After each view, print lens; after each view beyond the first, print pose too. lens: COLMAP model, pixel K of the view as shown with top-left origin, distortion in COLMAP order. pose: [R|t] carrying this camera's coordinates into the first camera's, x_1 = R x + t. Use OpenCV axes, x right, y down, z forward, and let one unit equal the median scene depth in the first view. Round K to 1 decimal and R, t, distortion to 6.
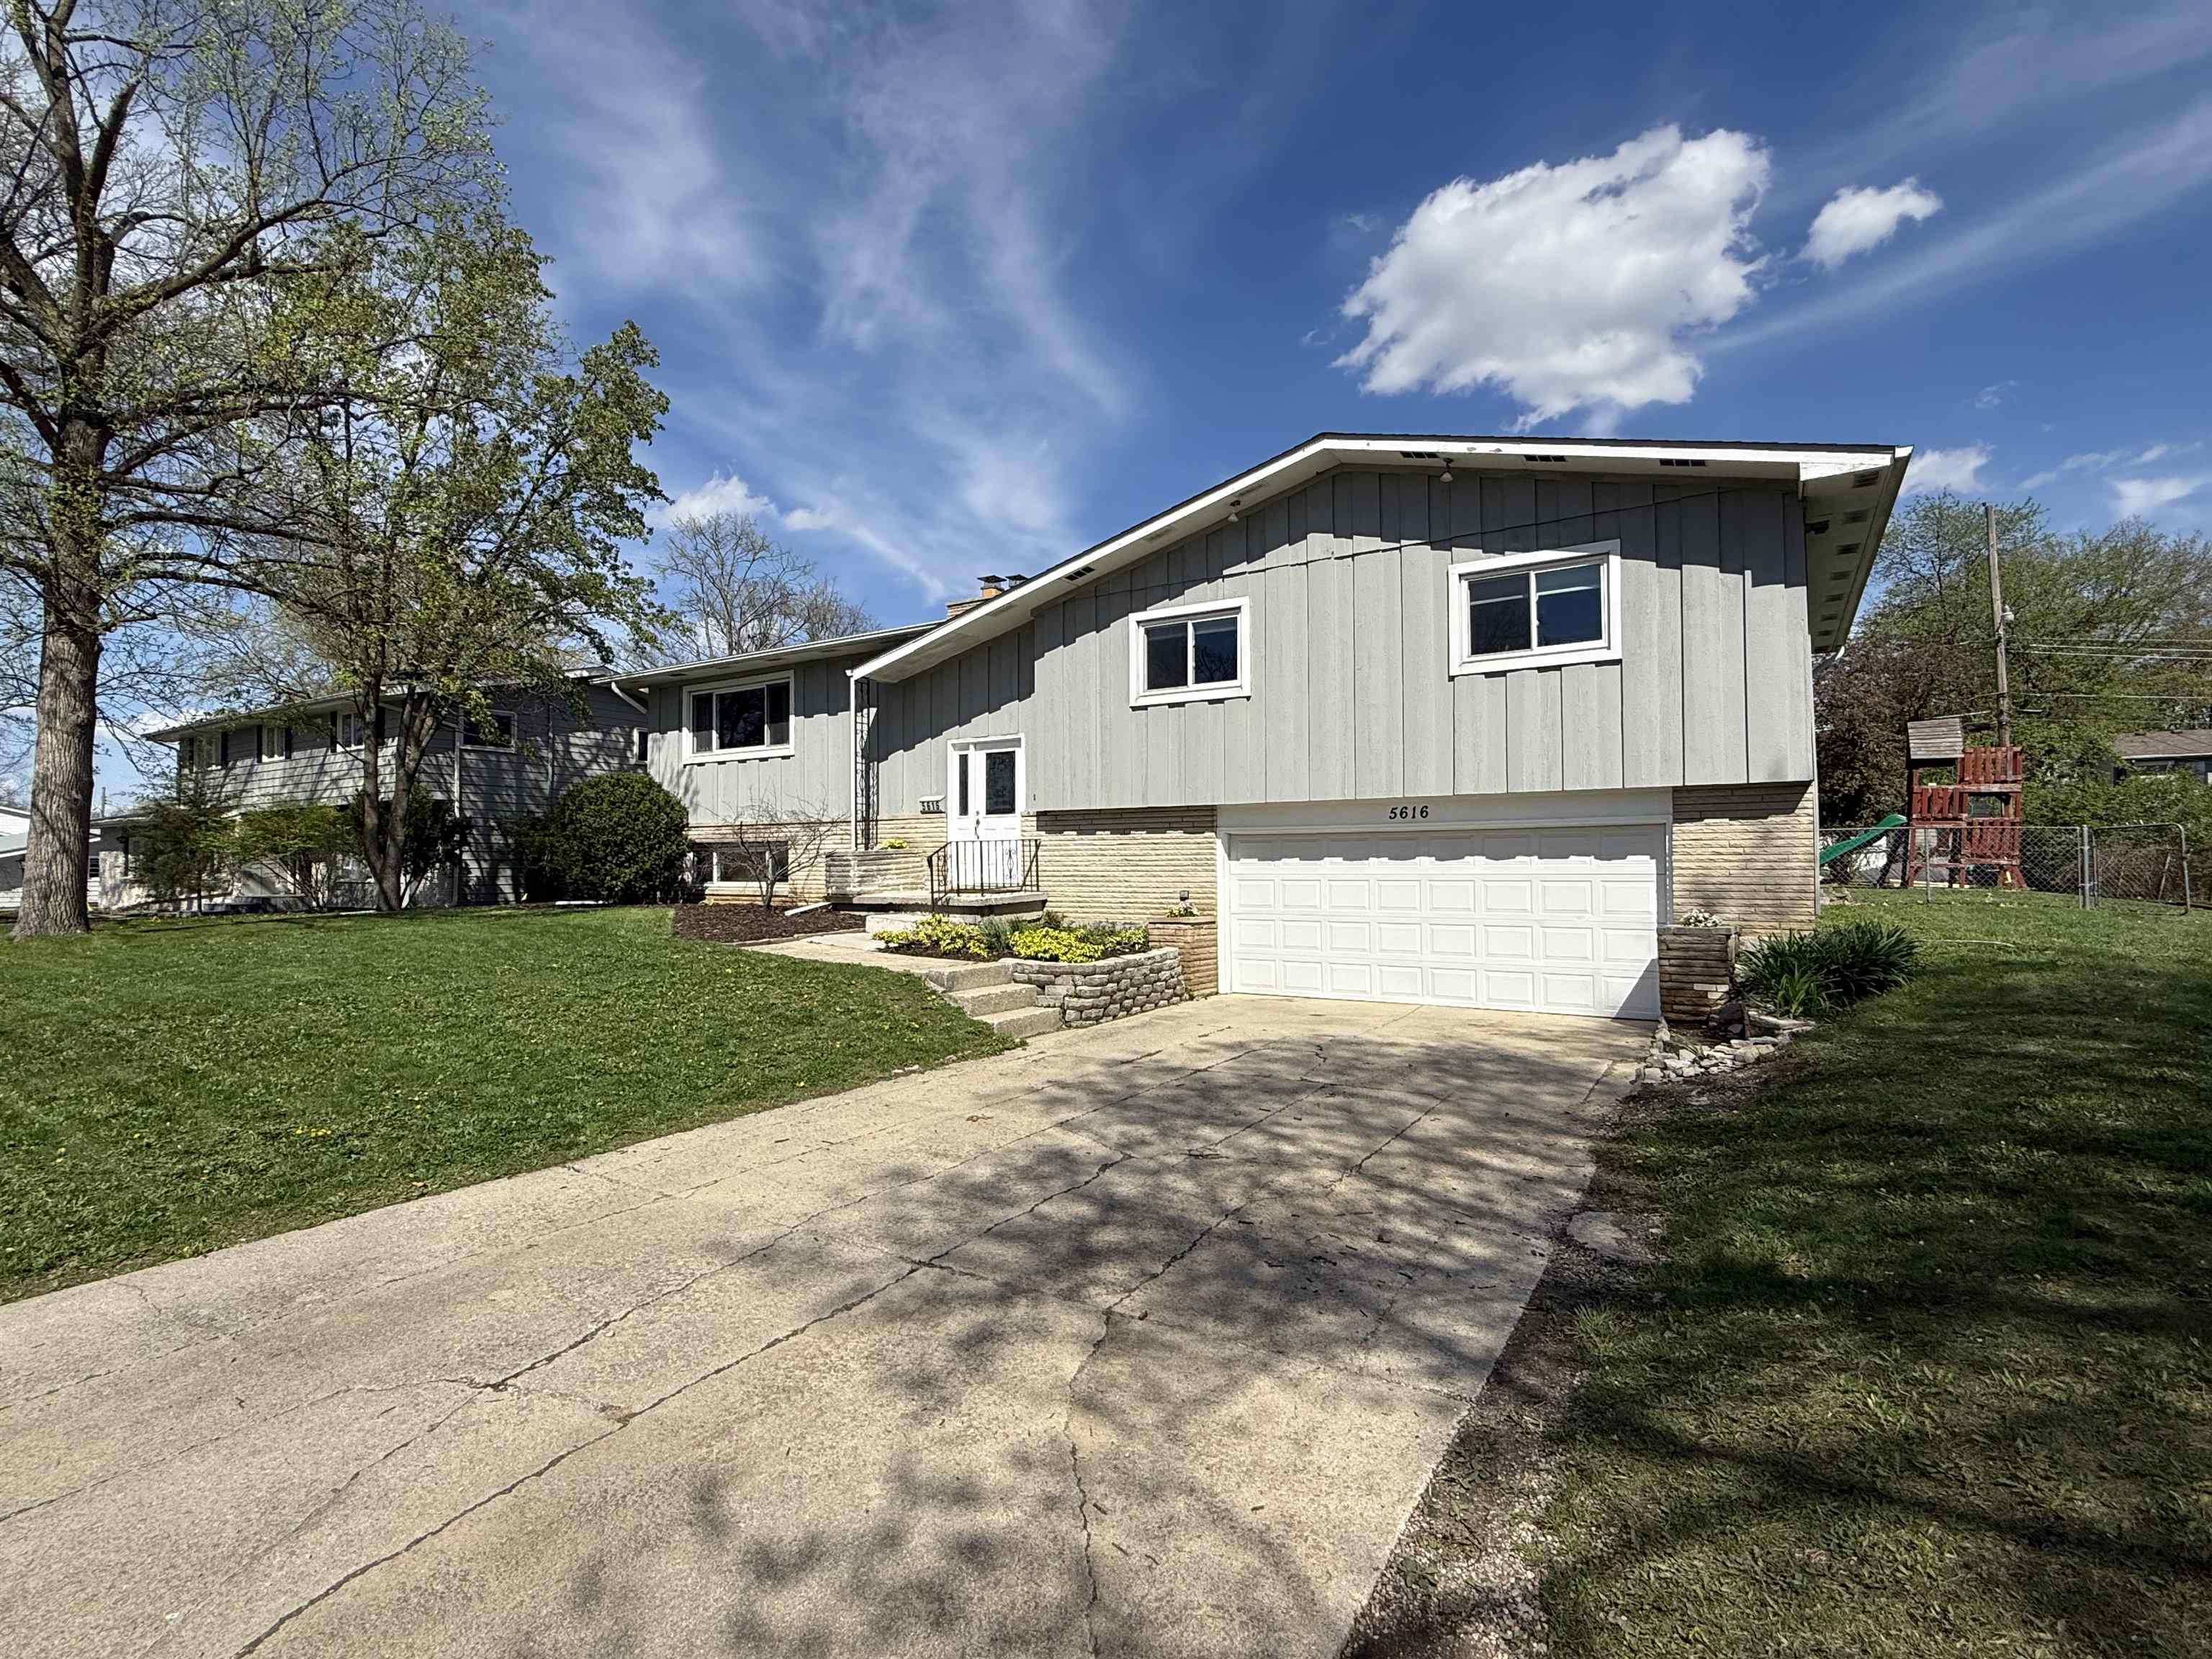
lens RADIAL K [[1068.5, 0, 1091.1], [0, 1068.5, 817.0], [0, 0, 1]] dist [0.008427, -0.000765]
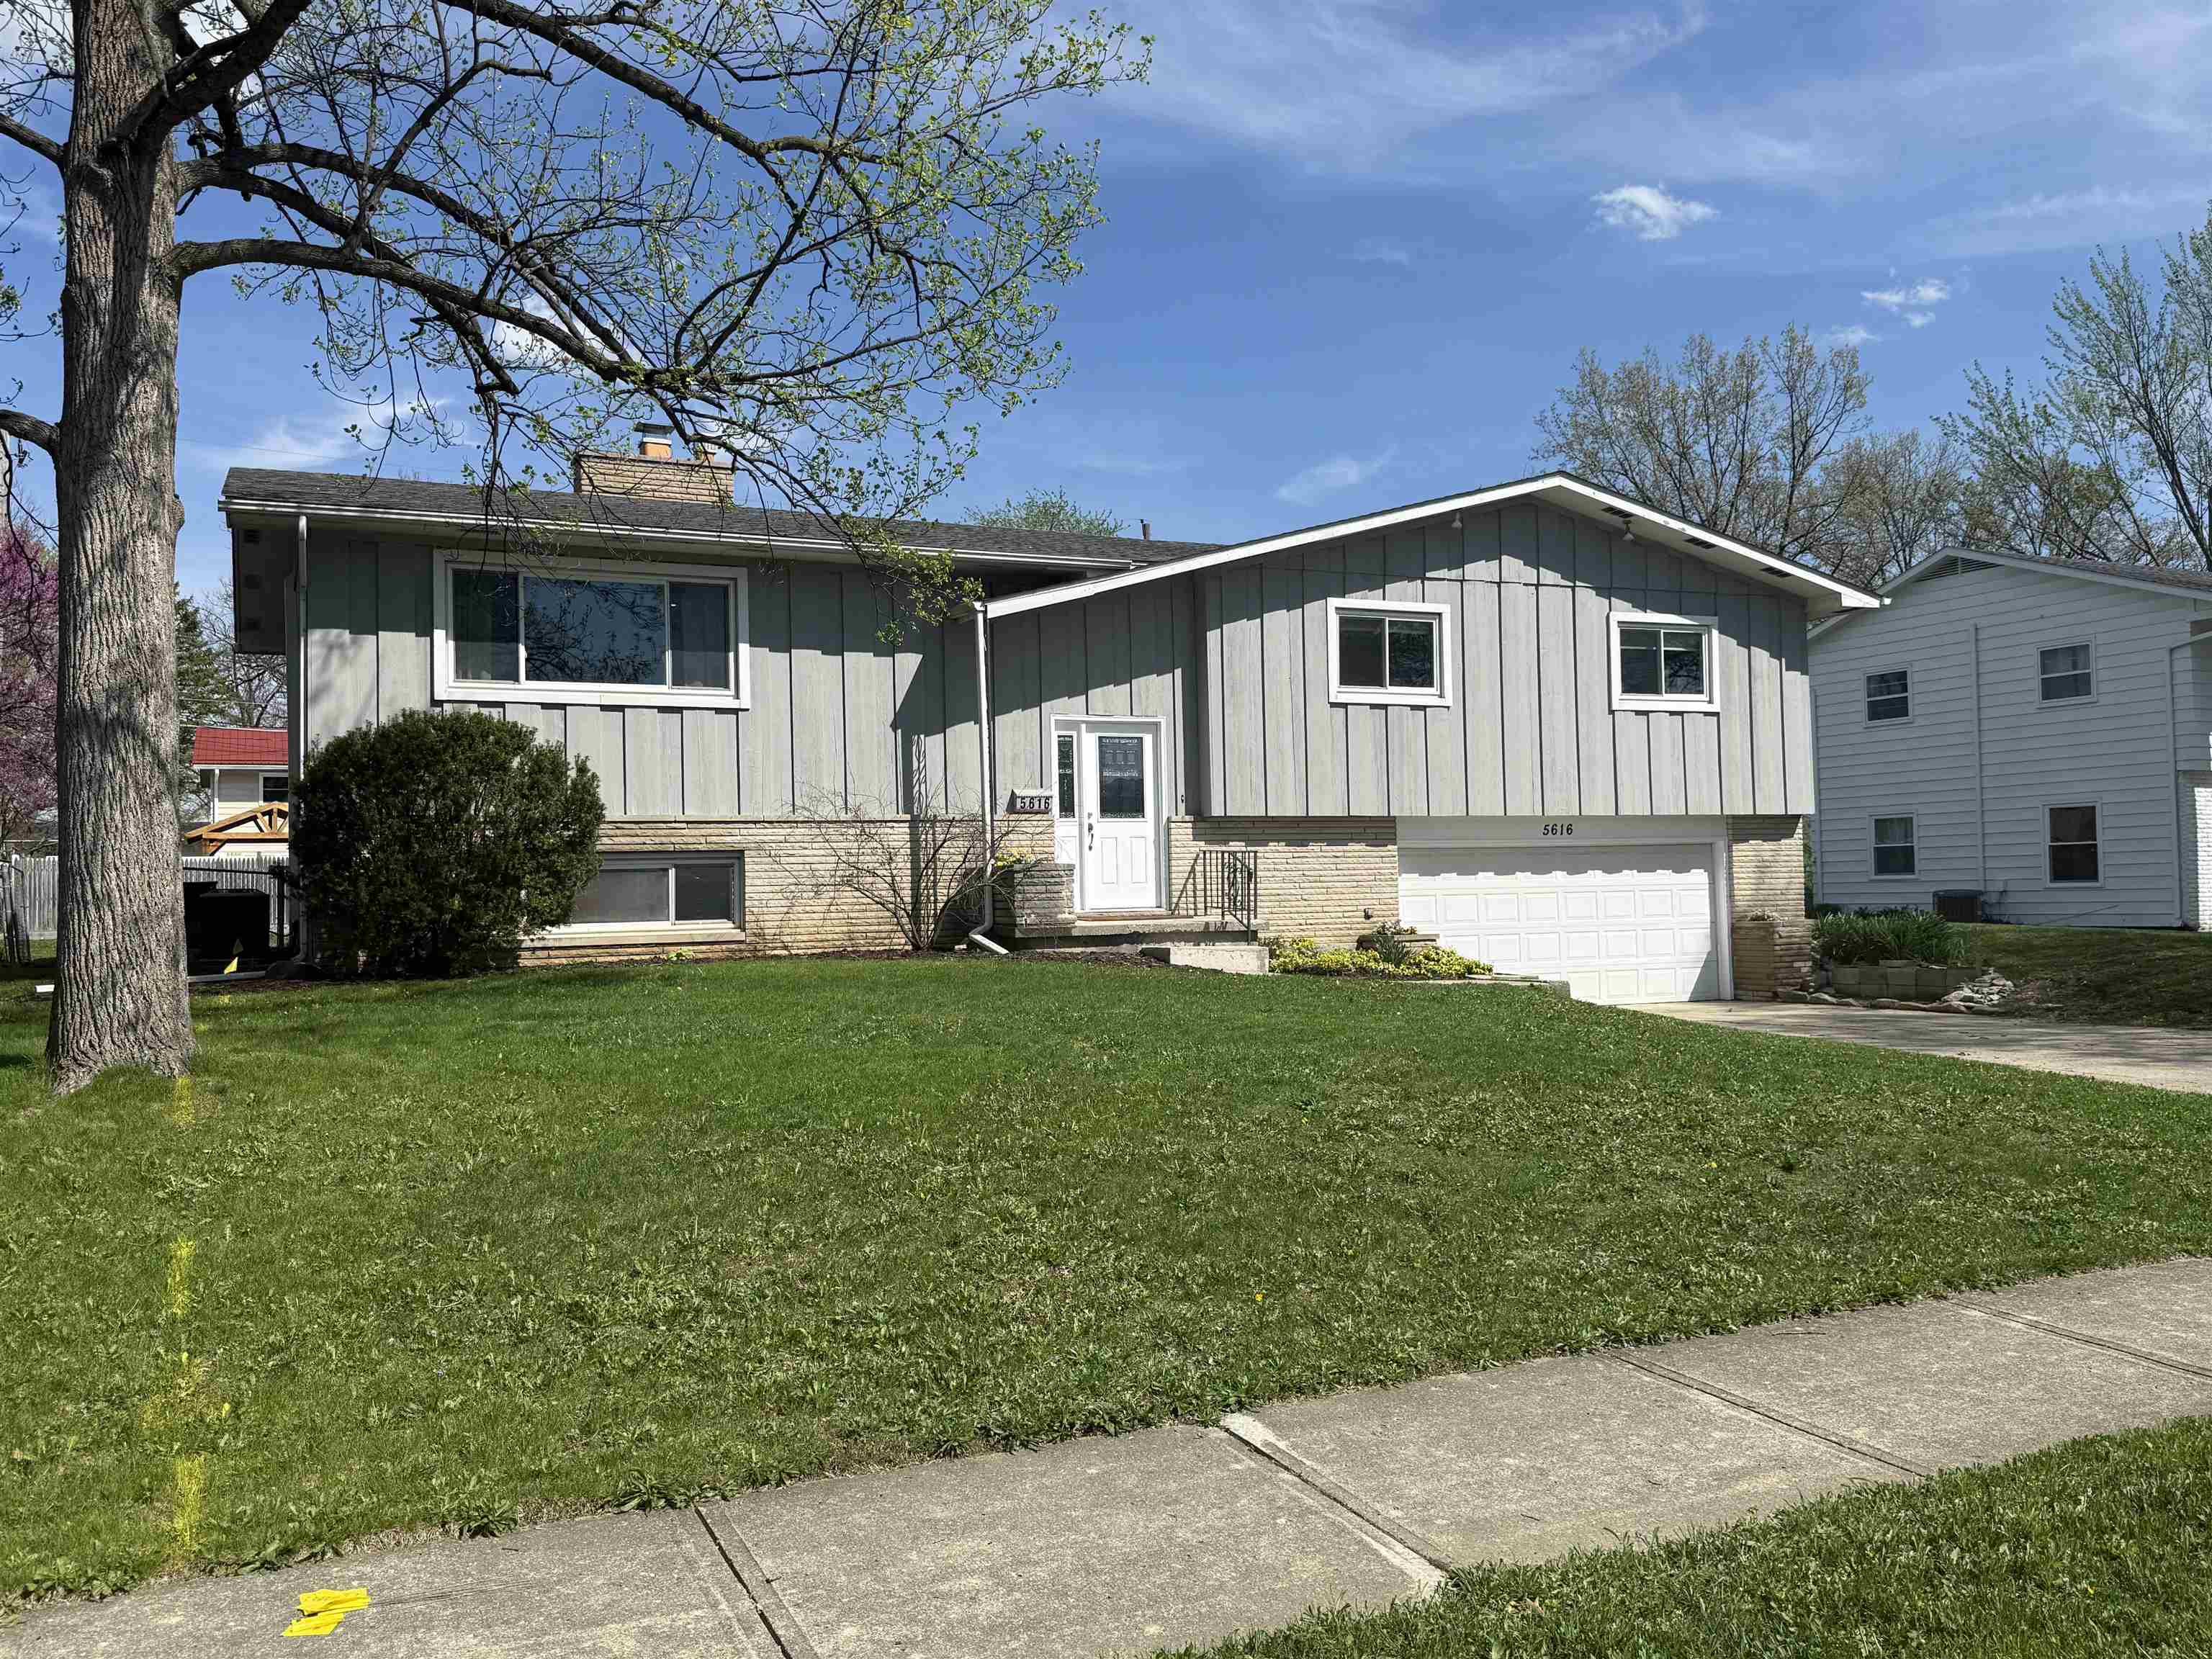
lens RADIAL K [[1923.2, 0, 1113.5], [0, 1923.2, 837.8], [0, 0, 1]] dist [0.138639, -0.053750]
pose [[0.521302, 0.020000, 0.853138, -1.474068], [-0.018203, 0.999758, -0.012315, 0.033229], [-0.853178, -0.009110, 0.521540, 0.328417]]
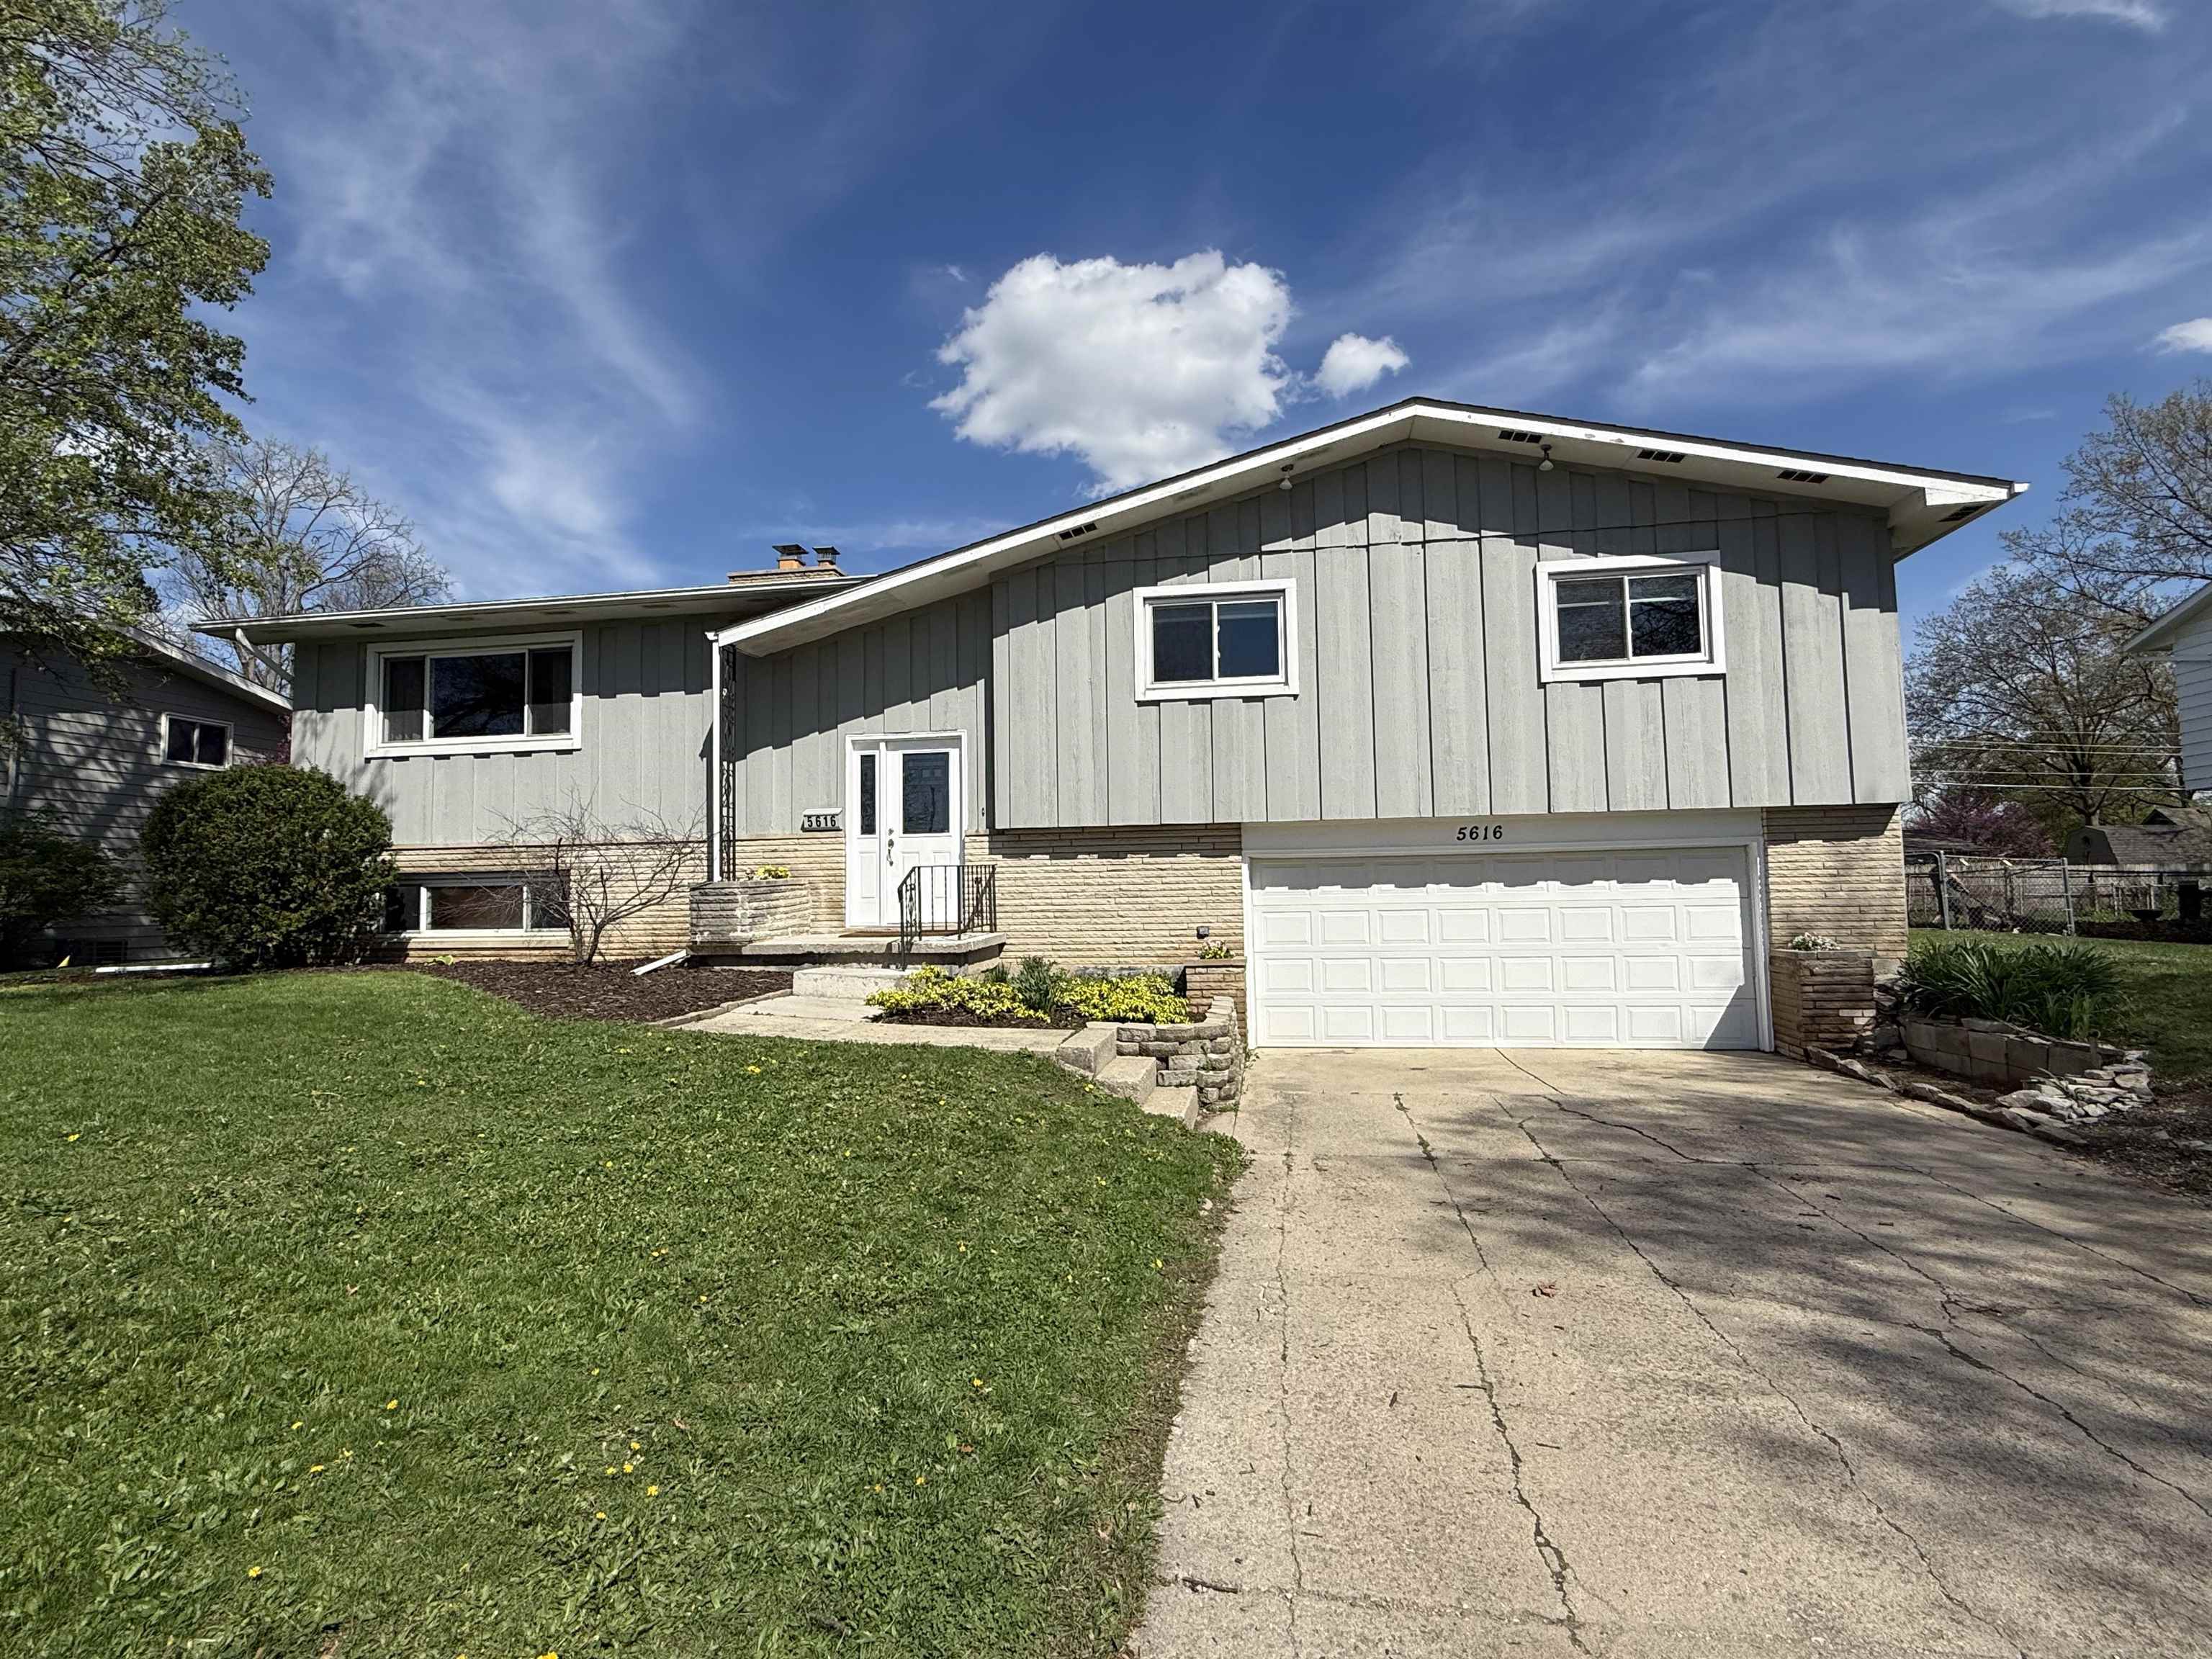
lens RADIAL K [[1068.5, 0, 1109.3], [0, 1068.5, 828.2], [0, 0, 1]] dist [0.008427, -0.000765]
pose [[0.917839, 0.013942, 0.396708, -0.314772], [-0.004819, 0.999701, -0.023985, 0.013502], [-0.396924, 0.020103, 0.917631, 0.272756]]
